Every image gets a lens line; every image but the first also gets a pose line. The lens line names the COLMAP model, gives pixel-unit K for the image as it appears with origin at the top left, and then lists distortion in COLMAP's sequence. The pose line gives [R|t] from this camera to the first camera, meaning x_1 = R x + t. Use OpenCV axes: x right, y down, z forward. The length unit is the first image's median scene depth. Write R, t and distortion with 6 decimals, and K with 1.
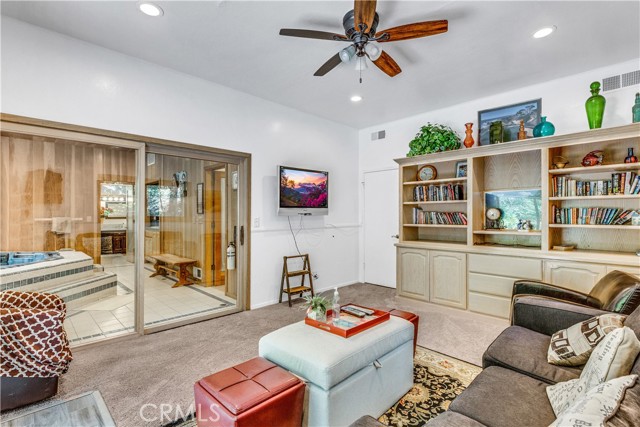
lens RADIAL K [[298.1, 0, 318.3], [0, 298.1, 212.5], [0, 0, 1]] dist [0.002428, 0.000080]
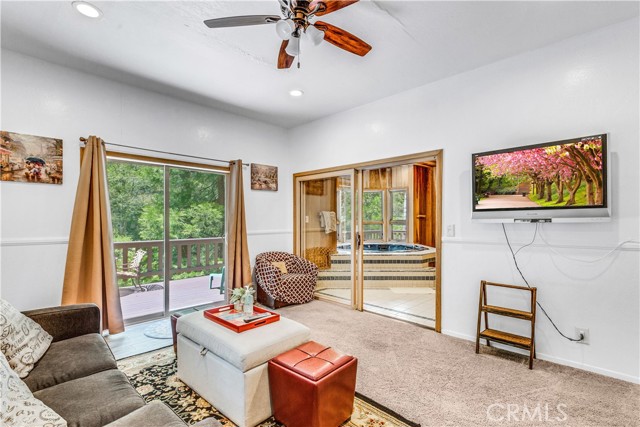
lens RADIAL K [[298.1, 0, 318.2], [0, 298.1, 219.3], [0, 0, 1]] dist [0.002428, 0.000080]
pose [[0.033527, -0.005235, -0.999424, 0.574796], [0.011484, 0.999922, -0.004852, 0.002088], [0.999372, -0.011315, 0.033584, 0.590666]]
